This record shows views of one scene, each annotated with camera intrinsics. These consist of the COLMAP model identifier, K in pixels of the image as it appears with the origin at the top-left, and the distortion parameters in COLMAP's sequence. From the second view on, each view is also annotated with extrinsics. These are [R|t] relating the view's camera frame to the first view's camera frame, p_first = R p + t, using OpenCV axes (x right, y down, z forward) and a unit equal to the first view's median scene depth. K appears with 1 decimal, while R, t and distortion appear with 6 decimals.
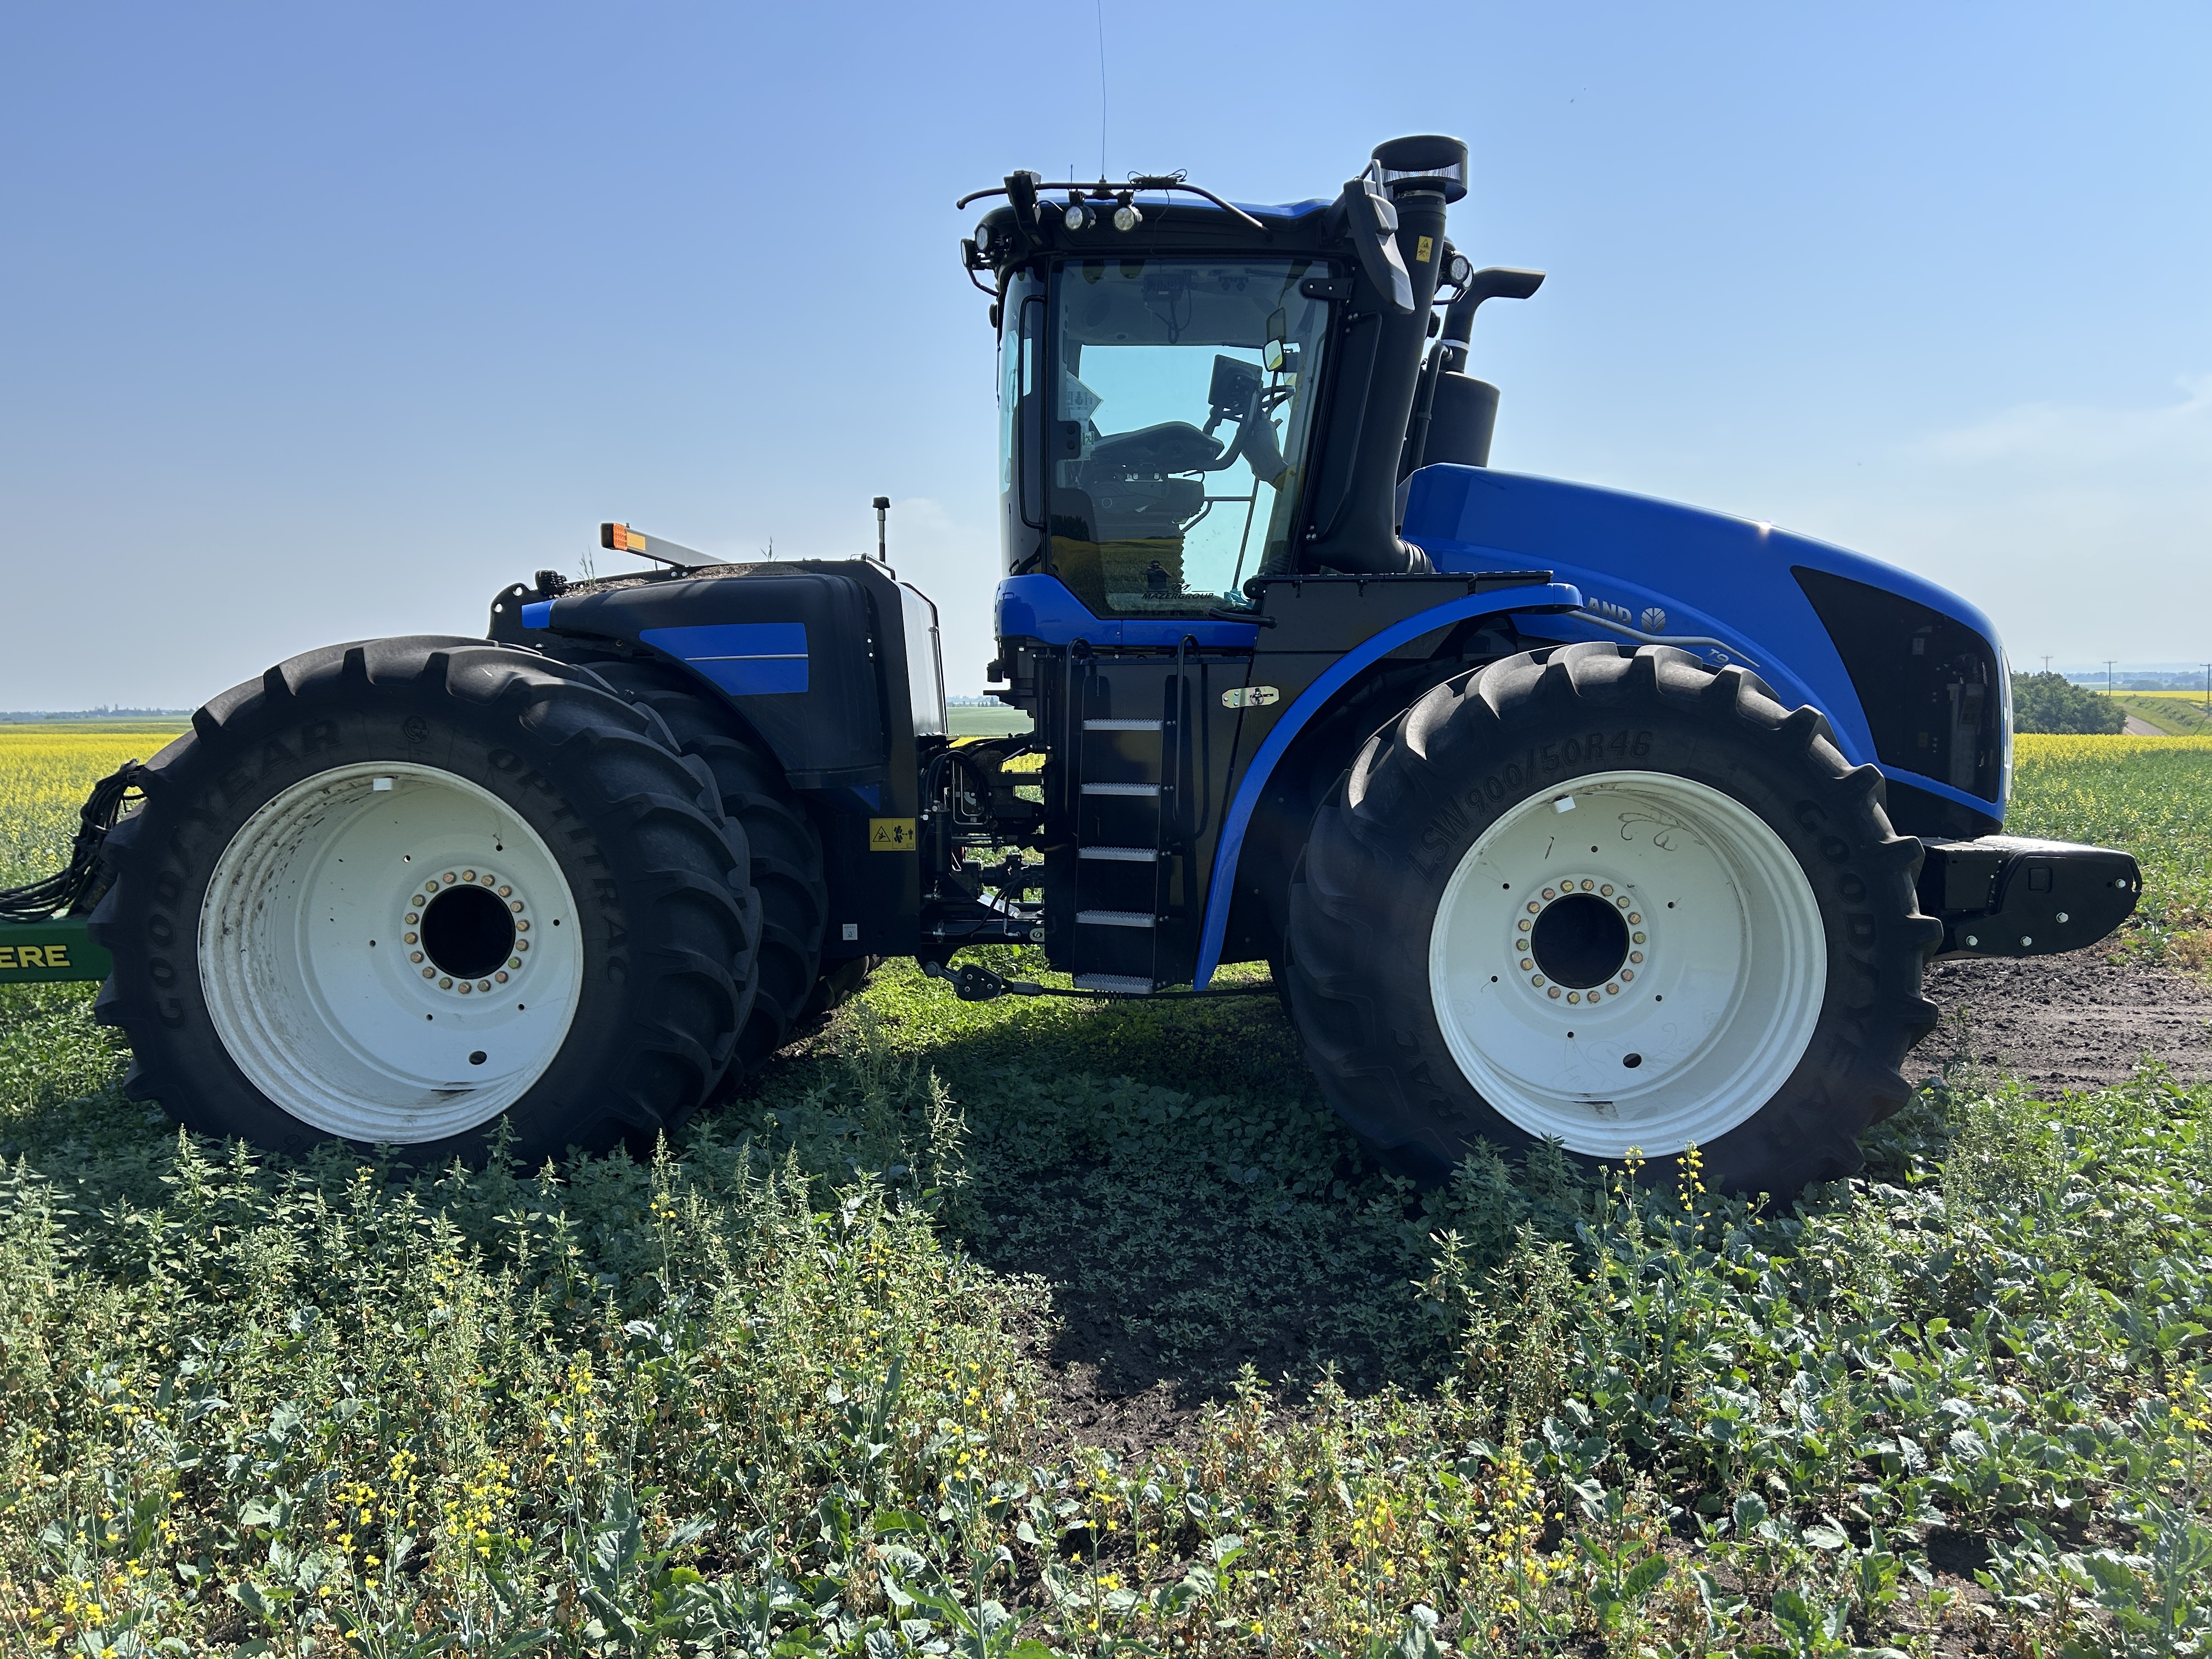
lens RADIAL K [[1569.5, 0, 1111.6], [0, 1569.5, 819.9], [0, 0, 1]] dist [0.115479, -0.152824]
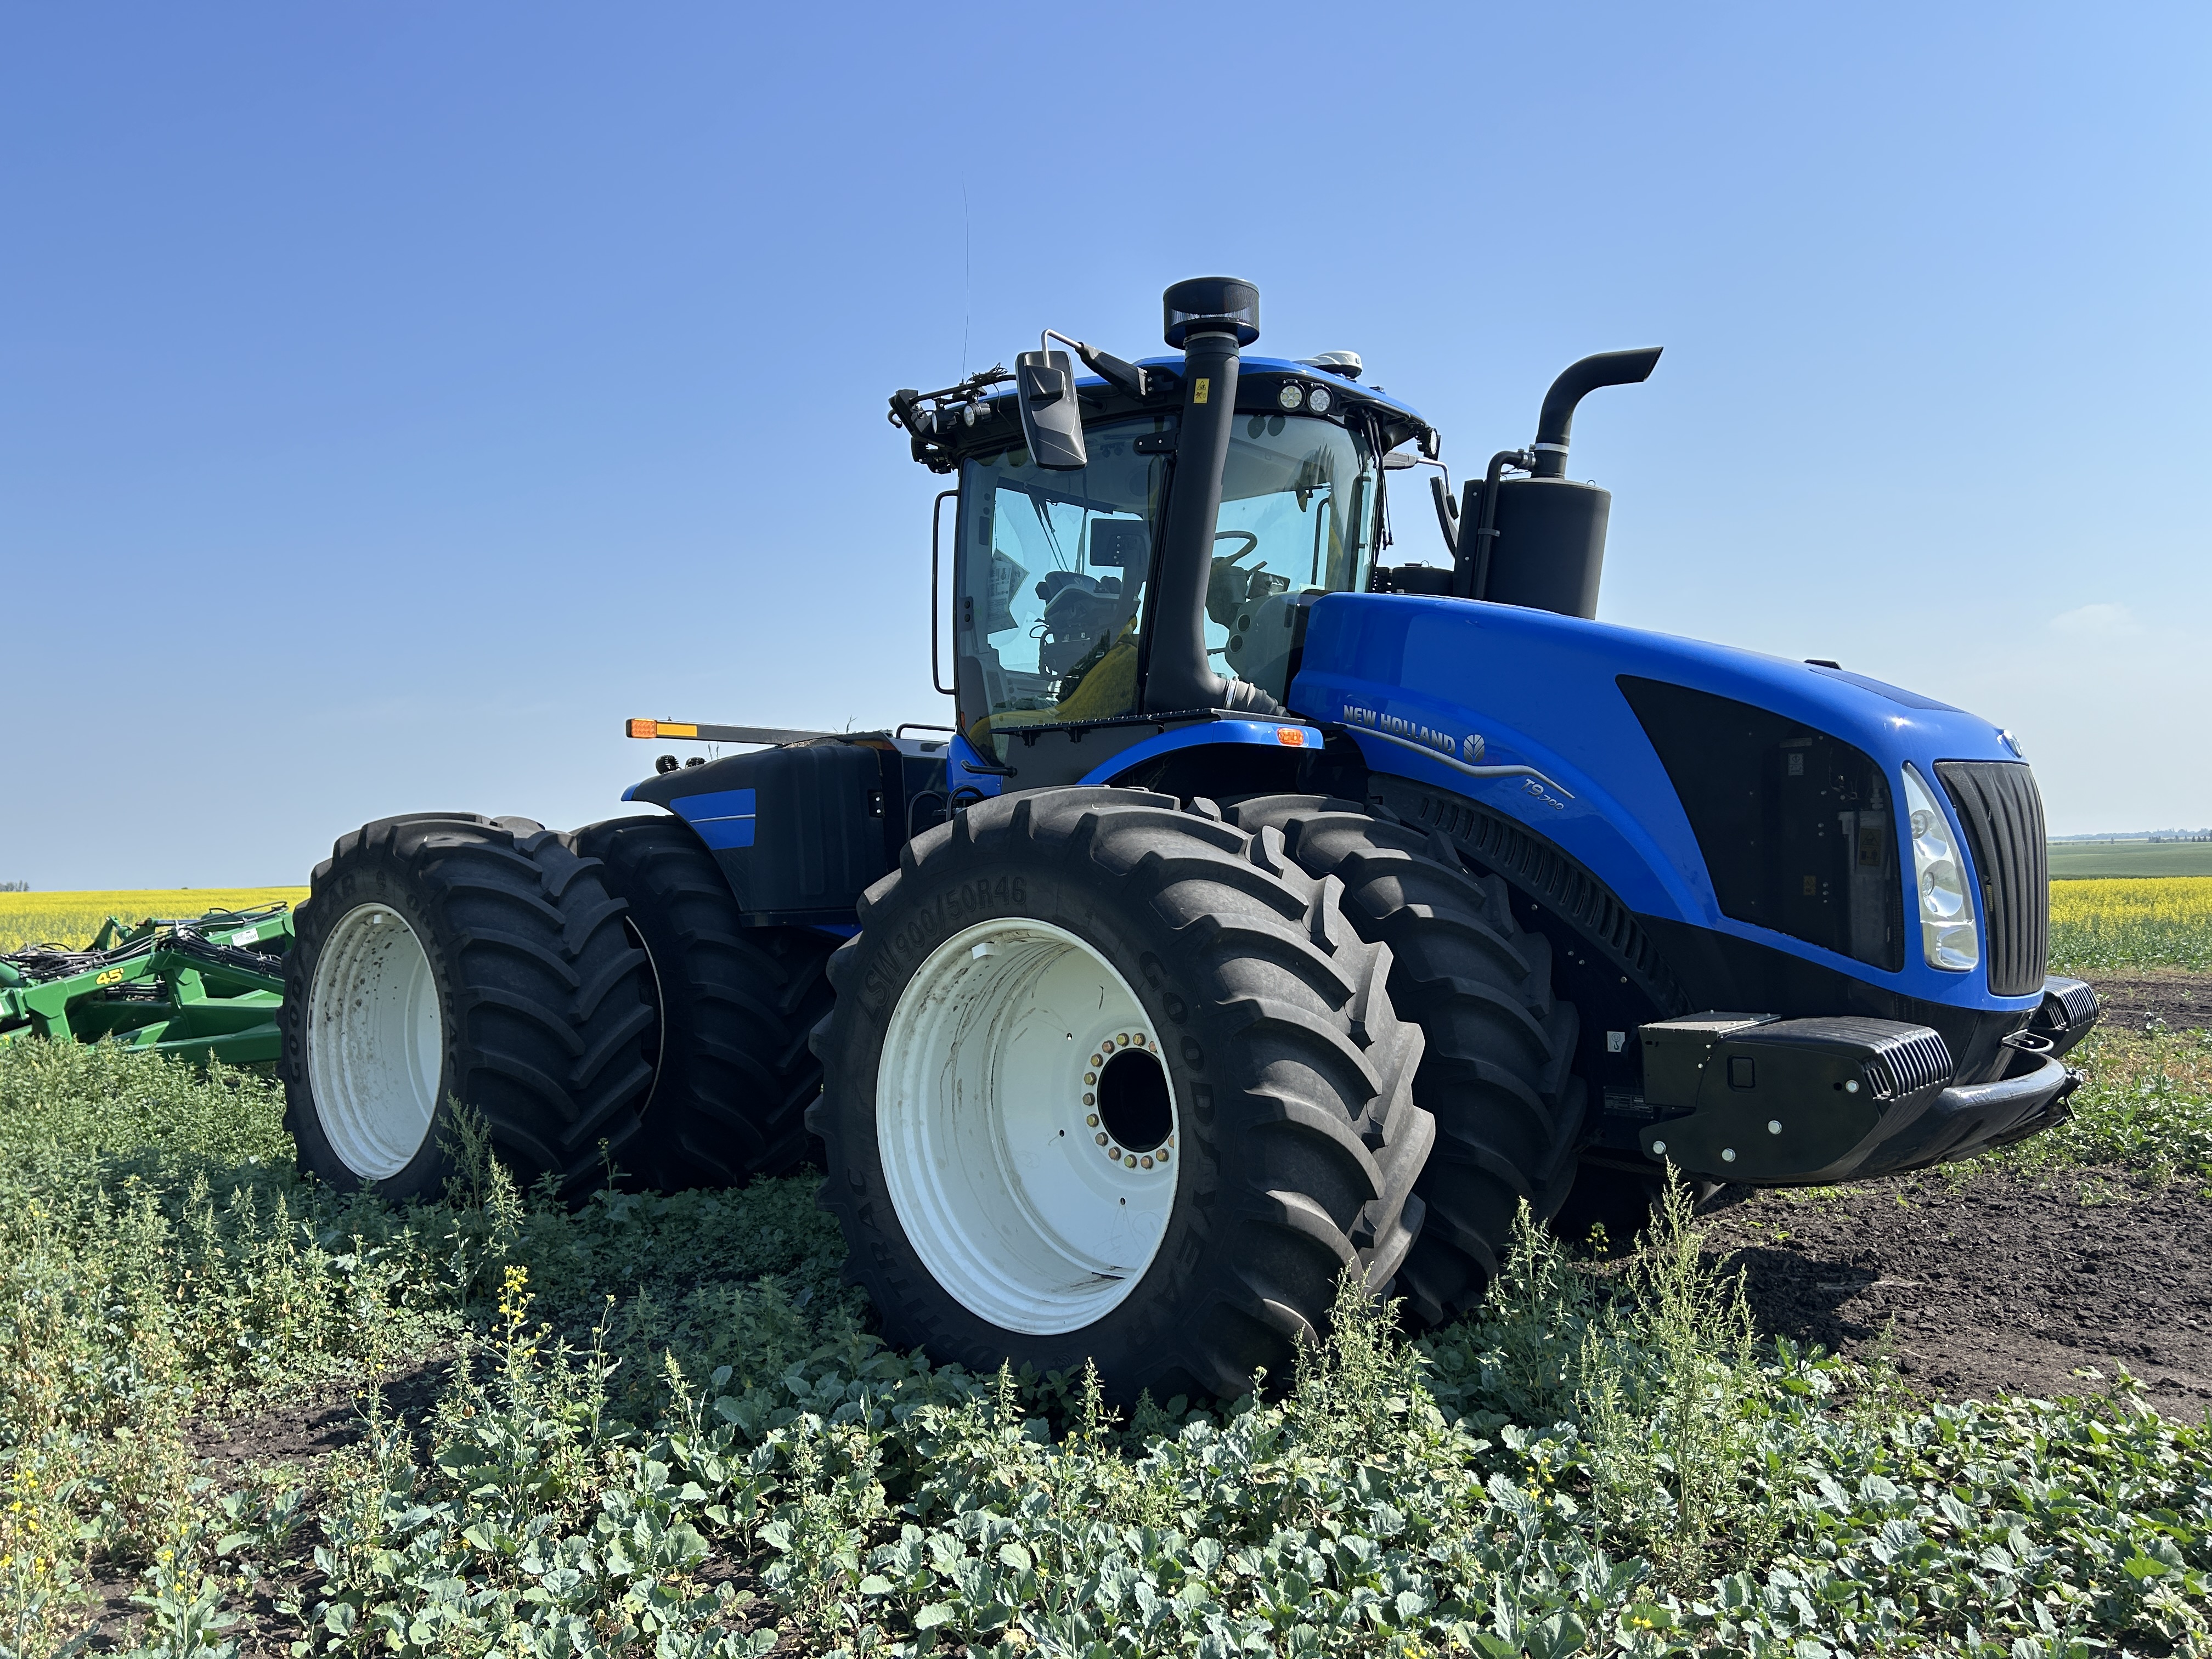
lens RADIAL K [[1569.5, 0, 1111.6], [0, 1569.5, 819.9], [0, 0, 1]] dist [0.115479, -0.152824]
pose [[0.804233, -0.025257, -0.593777, 0.861647], [-0.028375, 0.996325, -0.080812, -0.013192], [0.593637, 0.081840, 0.800561, 0.237272]]
